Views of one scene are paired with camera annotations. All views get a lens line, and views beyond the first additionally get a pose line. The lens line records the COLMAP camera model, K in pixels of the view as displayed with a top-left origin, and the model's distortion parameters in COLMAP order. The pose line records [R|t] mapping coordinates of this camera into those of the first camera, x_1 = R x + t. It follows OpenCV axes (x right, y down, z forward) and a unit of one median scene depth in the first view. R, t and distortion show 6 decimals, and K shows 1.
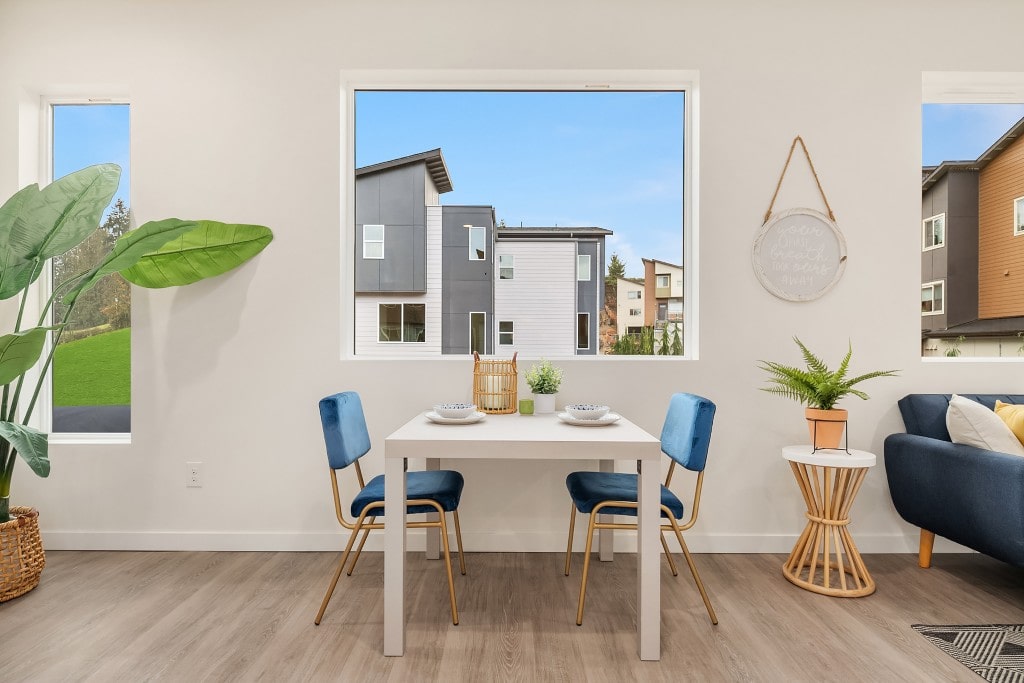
lens RADIAL K [[554.0, 0, 512.0], [0, 554.0, 341.5], [0, 0, 1]] dist [0.000285, -0.000206]
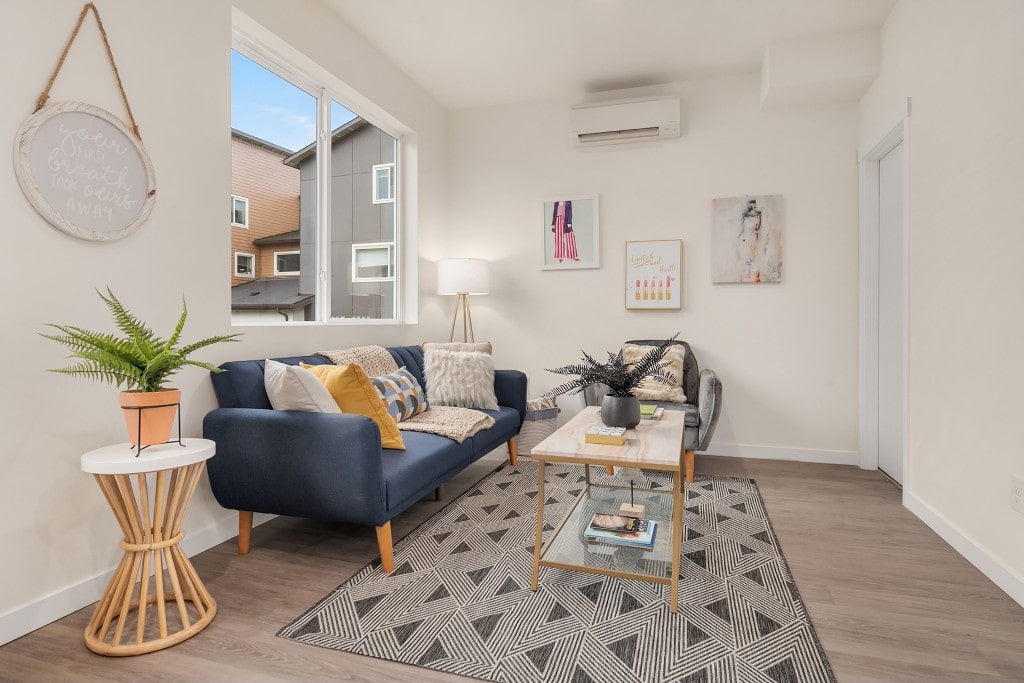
lens RADIAL K [[552.7, 0, 511.4], [0, 552.7, 323.7], [0, 0, 1]] dist [-0.000045, -0.009055]
pose [[0.306230, -0.002672, 0.951954, 0.025437], [-0.012963, 0.999892, 0.006977, 0.023782], [-0.951869, -0.014477, 0.306162, 0.332956]]
